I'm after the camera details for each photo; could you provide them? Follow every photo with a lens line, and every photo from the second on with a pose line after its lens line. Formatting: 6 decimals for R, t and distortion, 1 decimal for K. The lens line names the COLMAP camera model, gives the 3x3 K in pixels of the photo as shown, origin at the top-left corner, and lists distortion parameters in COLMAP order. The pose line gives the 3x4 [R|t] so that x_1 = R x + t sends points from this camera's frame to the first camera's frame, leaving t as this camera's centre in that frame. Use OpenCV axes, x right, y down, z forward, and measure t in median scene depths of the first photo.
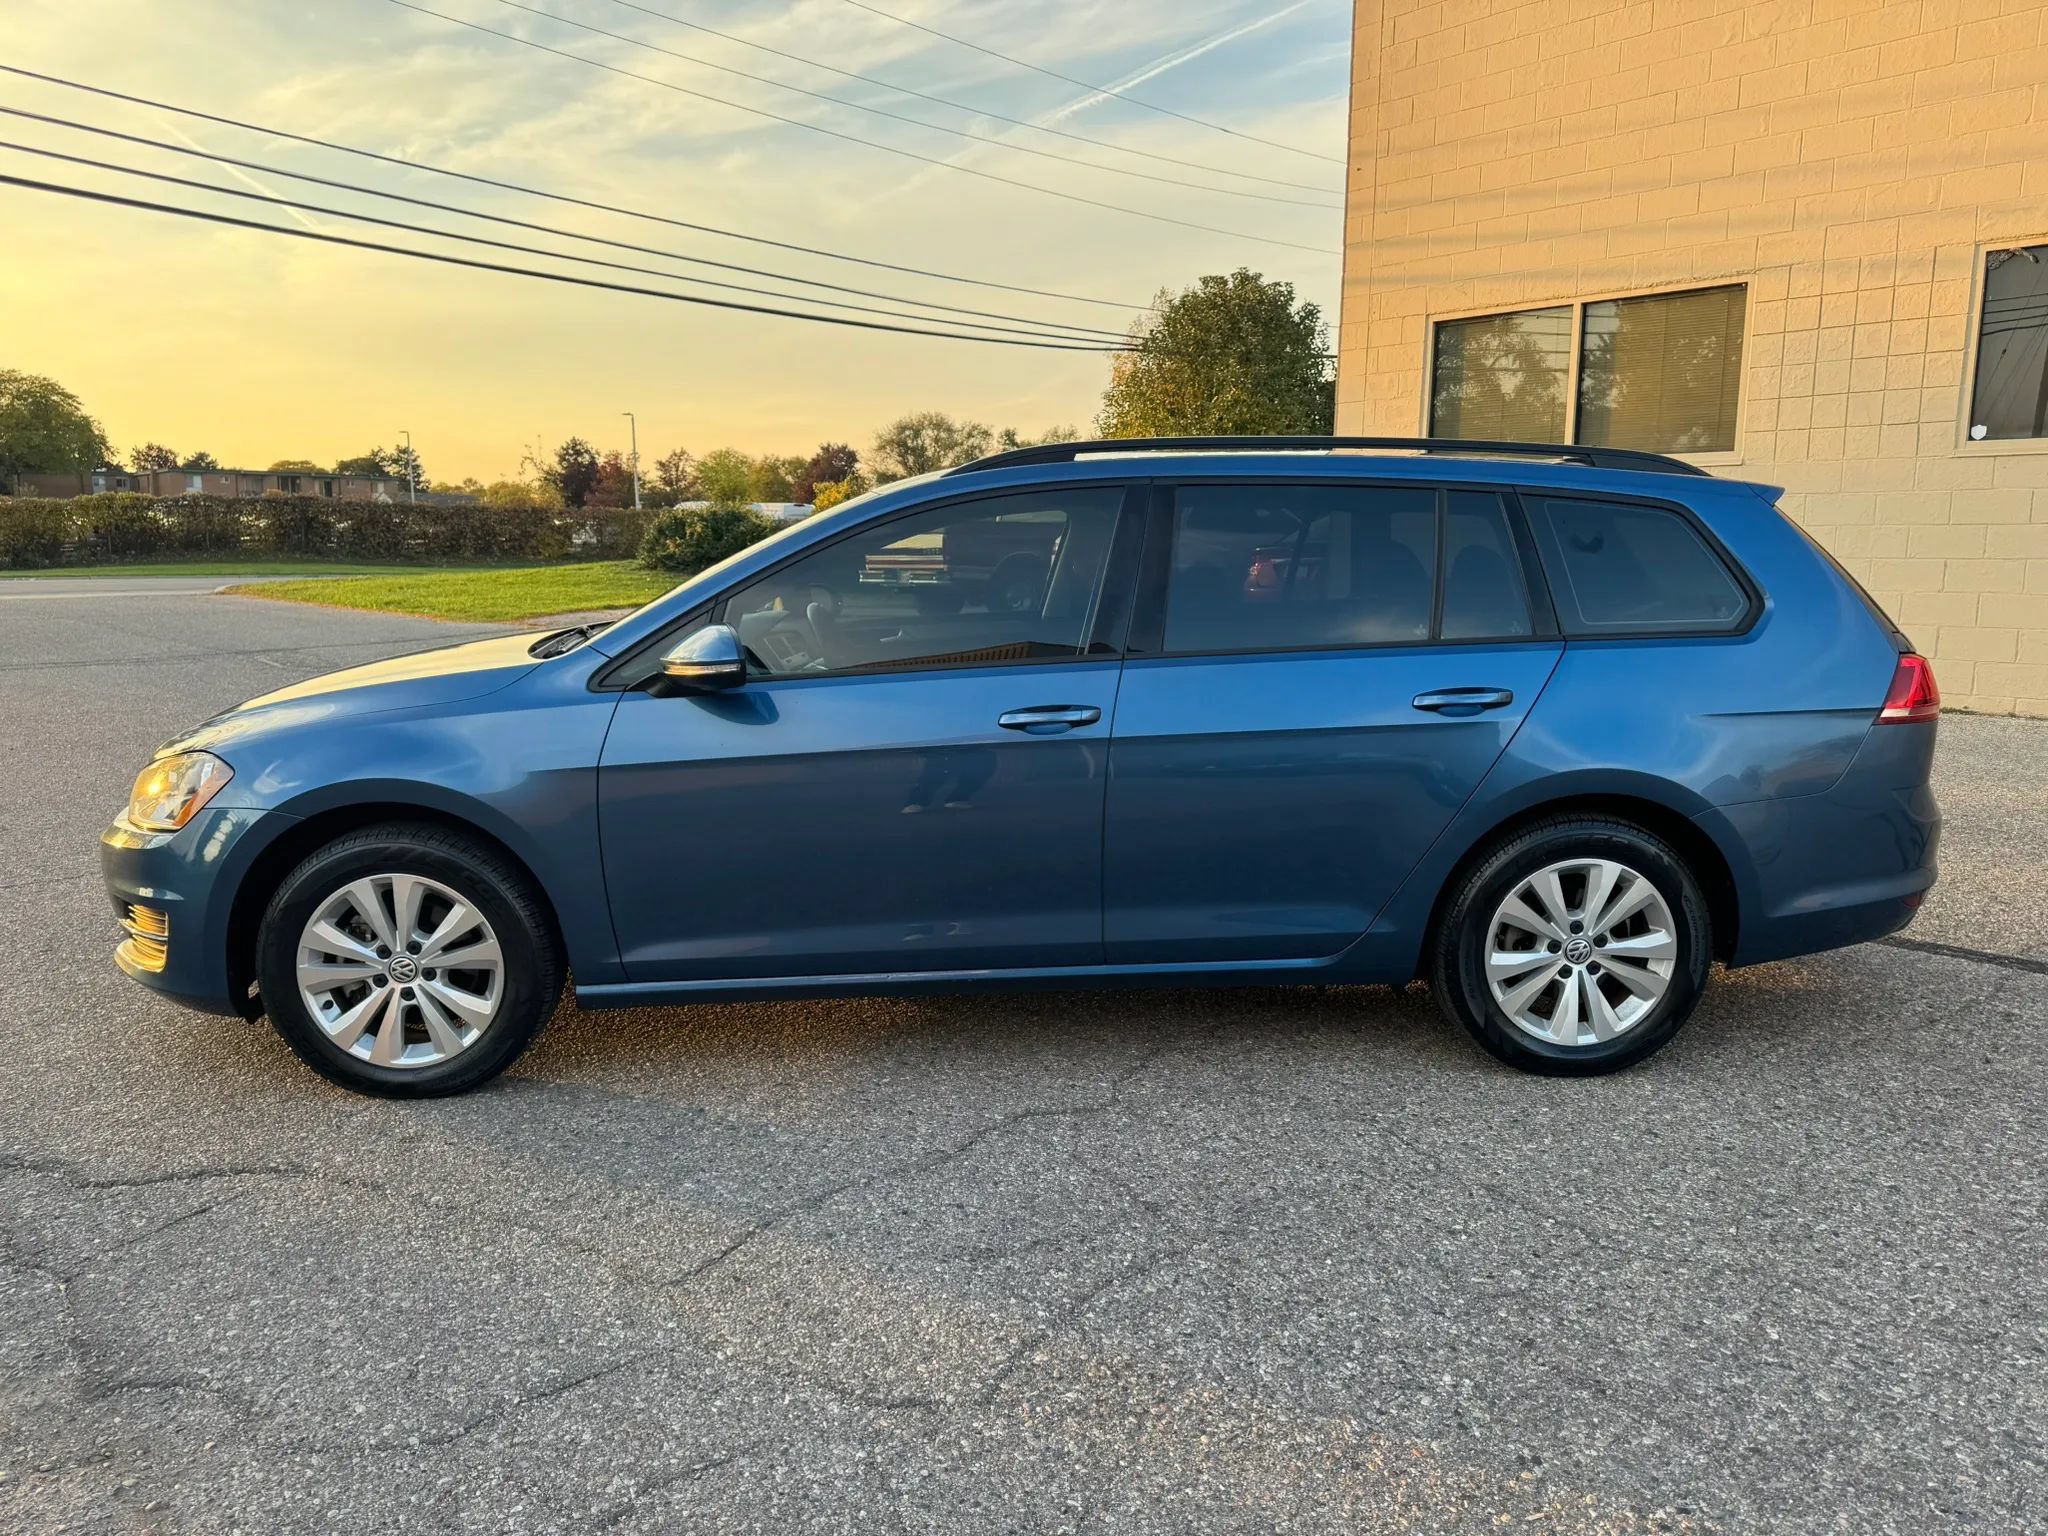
lens RADIAL K [[1482.6, 0, 986.6], [0, 1482.6, 770.9], [0, 0, 1]] dist [0.053477, -0.085343]
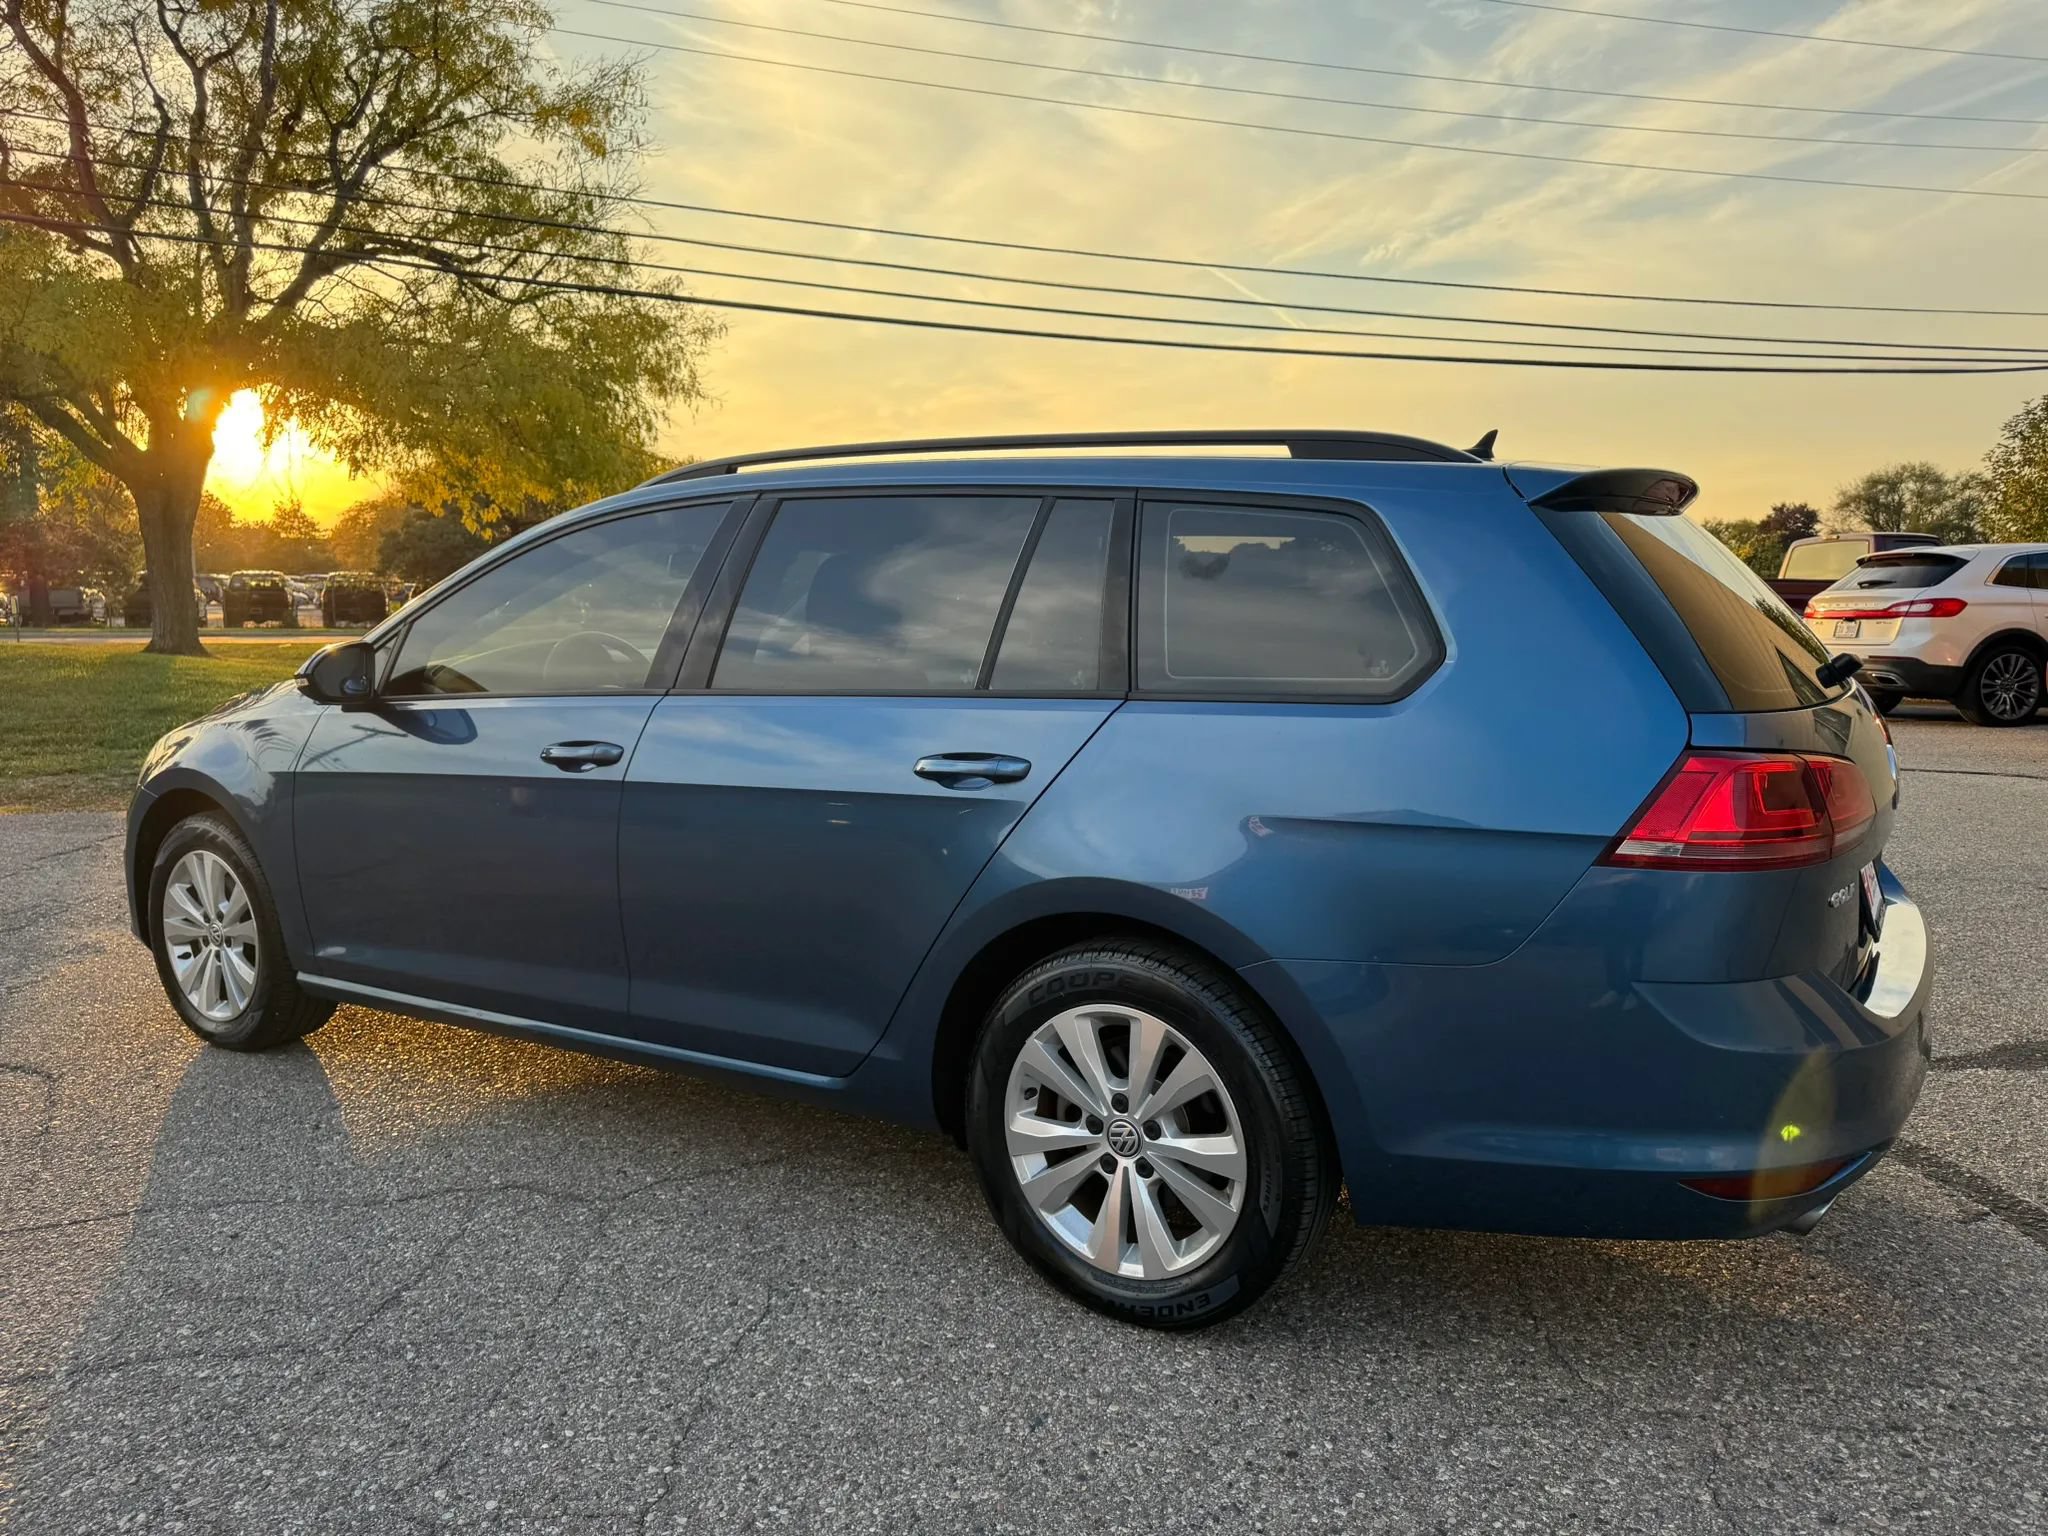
lens RADIAL K [[1453.7, 0, 1011.3], [0, 1453.7, 772.0], [0, 0, 1]] dist [0.065141, -0.072960]
pose [[0.814509, 0.070150, -0.575894, 0.734390], [-0.095849, 0.995293, -0.014325, -0.035415], [0.572179, 0.066867, 0.817399, 0.396383]]
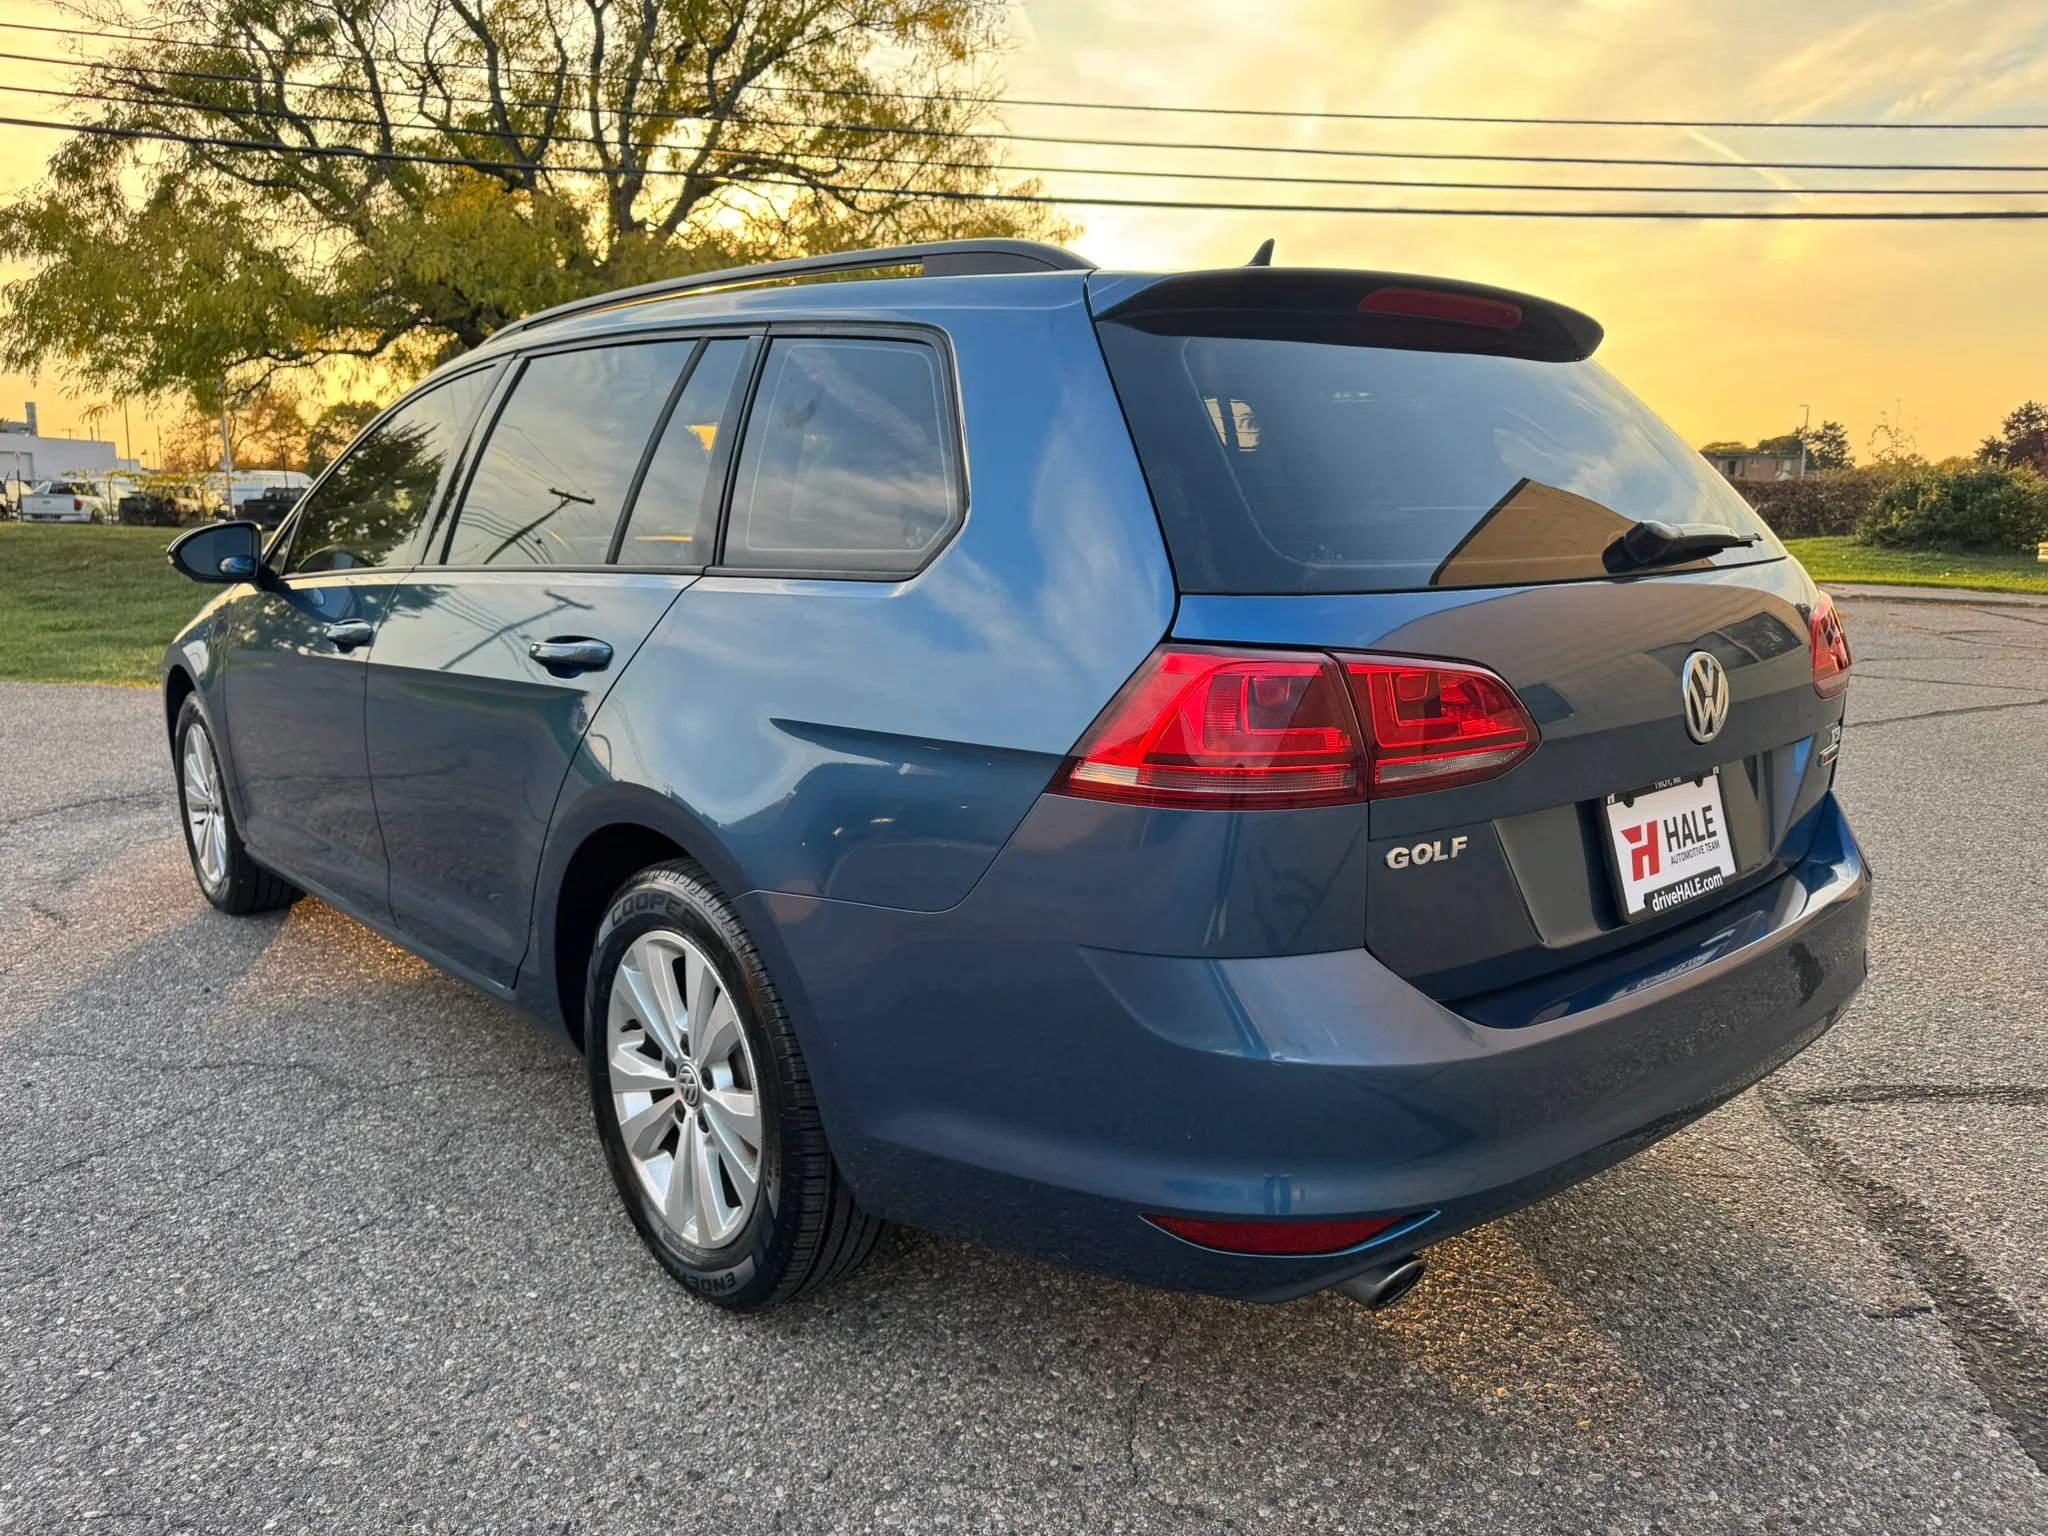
lens RADIAL K [[1477.0, 0, 1024.0], [0, 1477.0, 768.0], [0, 0, 1]] dist [0.005247, 0.003428]
pose [[0.620597, 0.135603, -0.772315, 0.925210], [-0.128149, 0.989231, 0.070714, -0.066591], [0.773587, 0.055087, 0.631291, 0.717327]]
